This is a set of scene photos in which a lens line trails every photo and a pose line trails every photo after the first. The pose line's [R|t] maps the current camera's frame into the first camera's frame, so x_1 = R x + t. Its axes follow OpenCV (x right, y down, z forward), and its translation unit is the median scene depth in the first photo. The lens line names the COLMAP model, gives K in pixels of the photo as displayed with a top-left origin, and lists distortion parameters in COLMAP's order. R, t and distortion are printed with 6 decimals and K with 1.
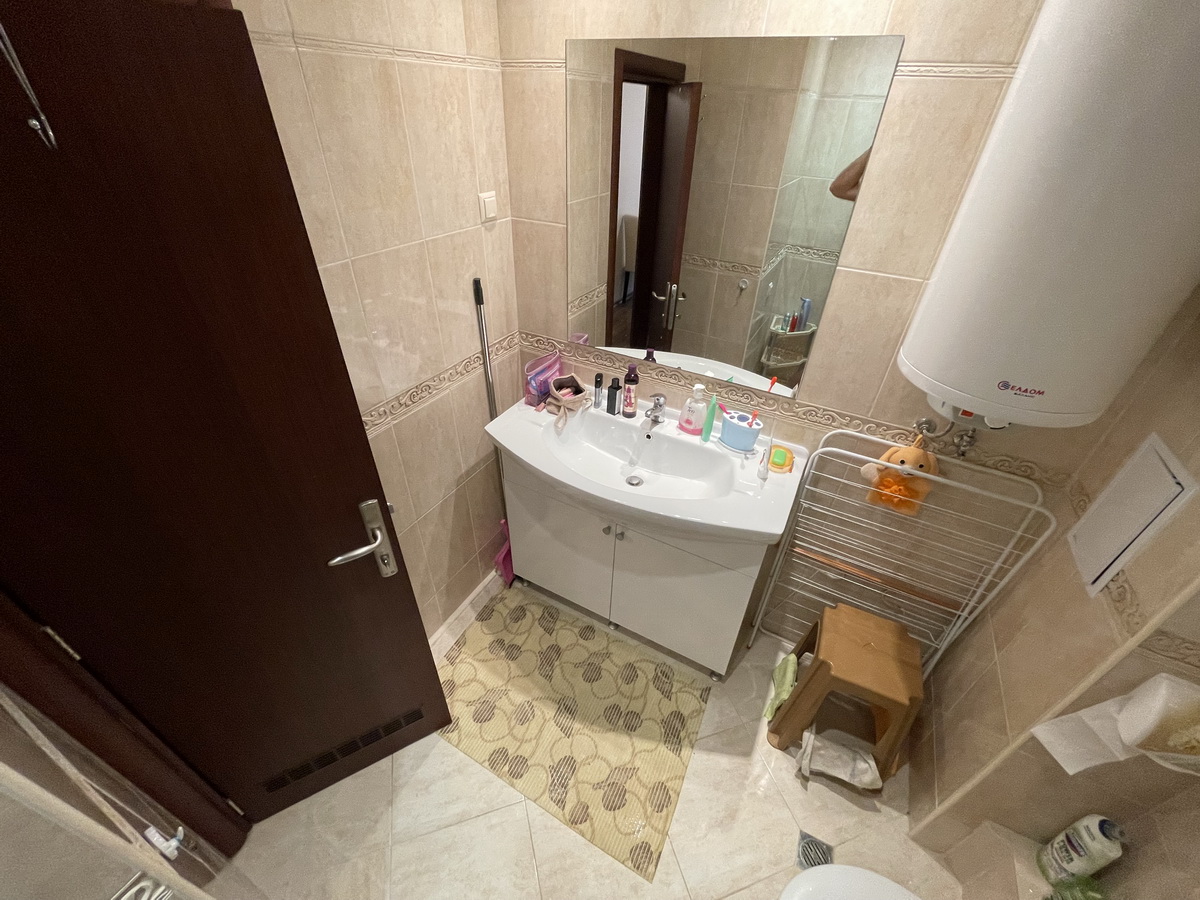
lens RADIAL K [[486.3, 0, 600.5], [0, 486.3, 451.2], [0, 0, 1]] dist [-0.001127, -0.000445]
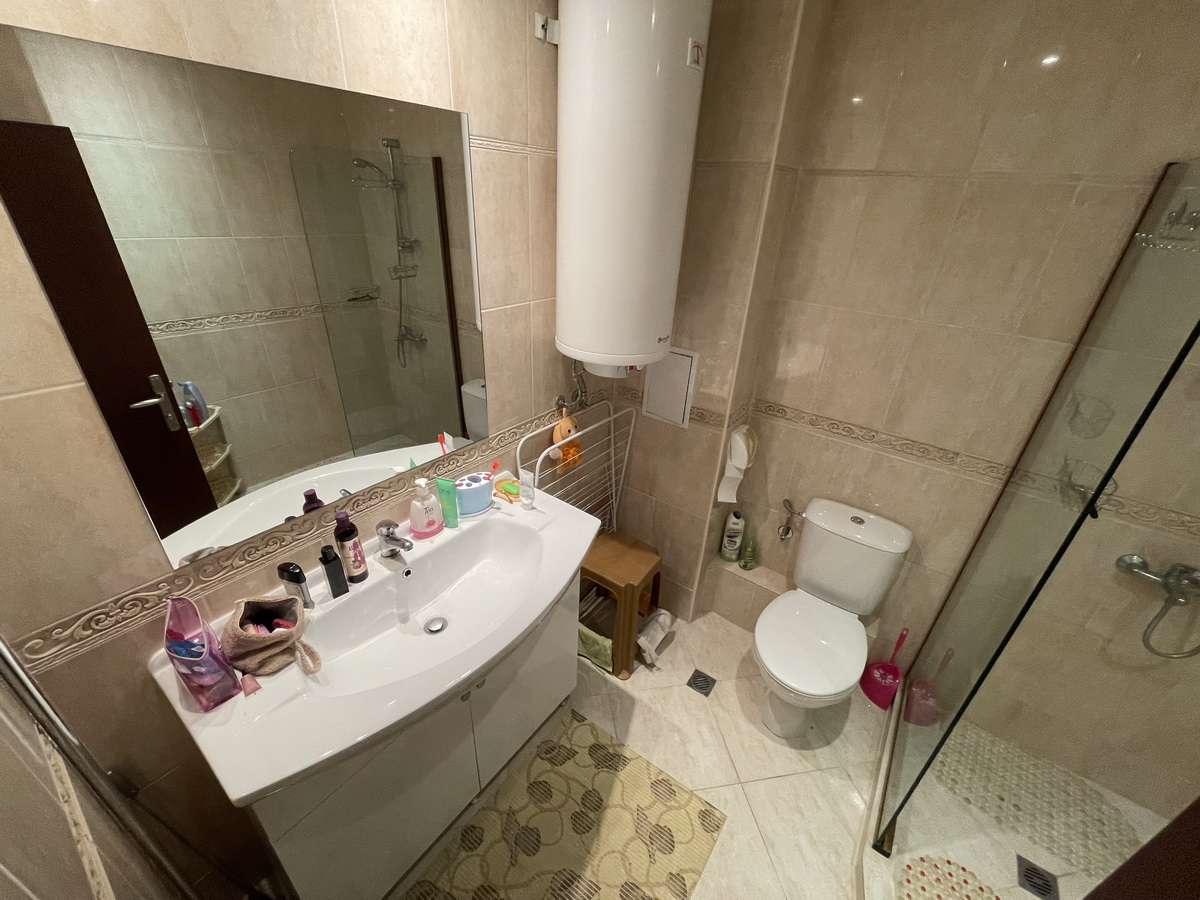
lens RADIAL K [[486.3, 0, 600.5], [0, 486.3, 451.2], [0, 0, 1]] dist [-0.001127, -0.000445]
pose [[0.148126, -0.485049, 0.861850, -0.439563], [0.539860, 0.769825, 0.340472, -0.284770], [-0.828619, 0.414846, 0.375890, 0.392234]]
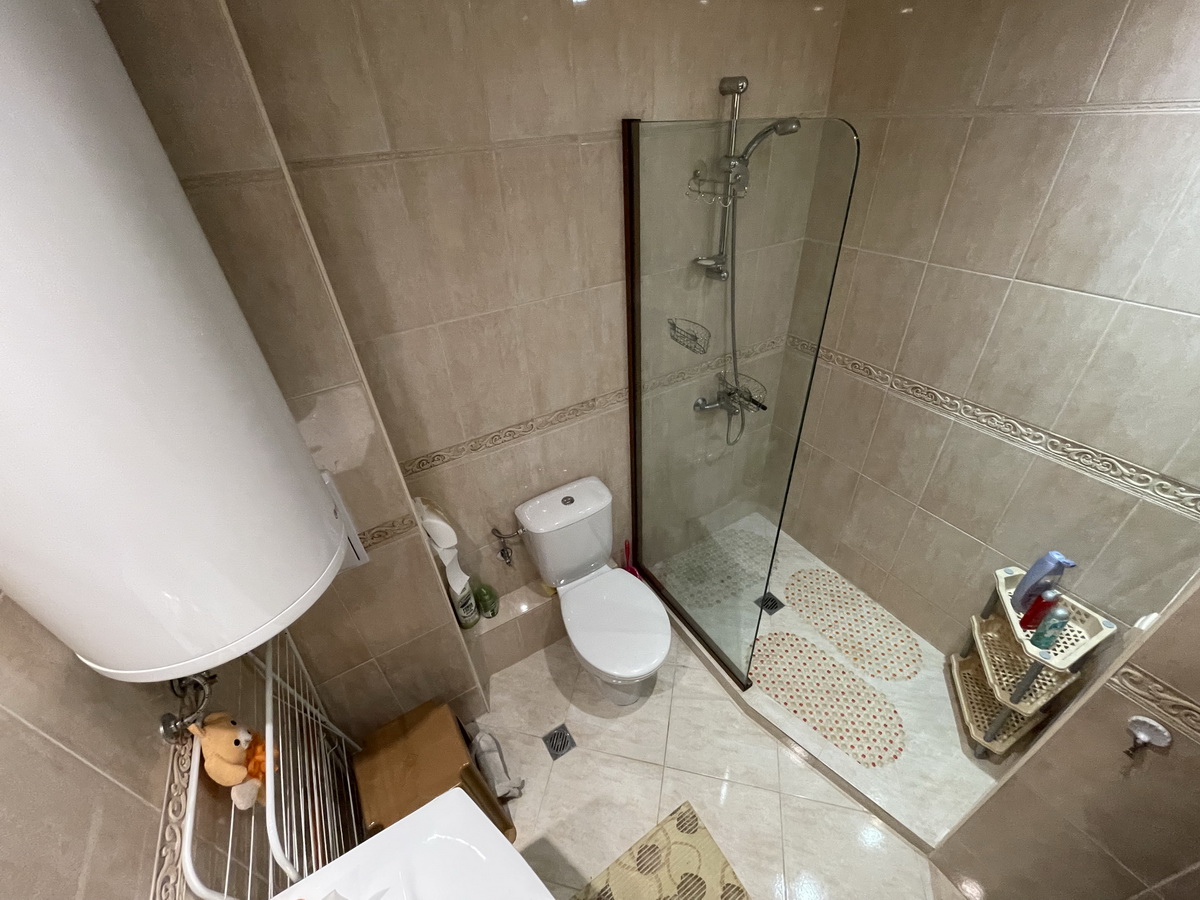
lens RADIAL K [[486.3, 0, 600.5], [0, 486.3, 451.2], [0, 0, 1]] dist [-0.001127, -0.000445]
pose [[-0.854638, -0.287942, 0.432068, 0.016348], [0.323599, 0.355381, 0.876920, -0.463224], [-0.406051, 0.889266, -0.210544, 0.492679]]
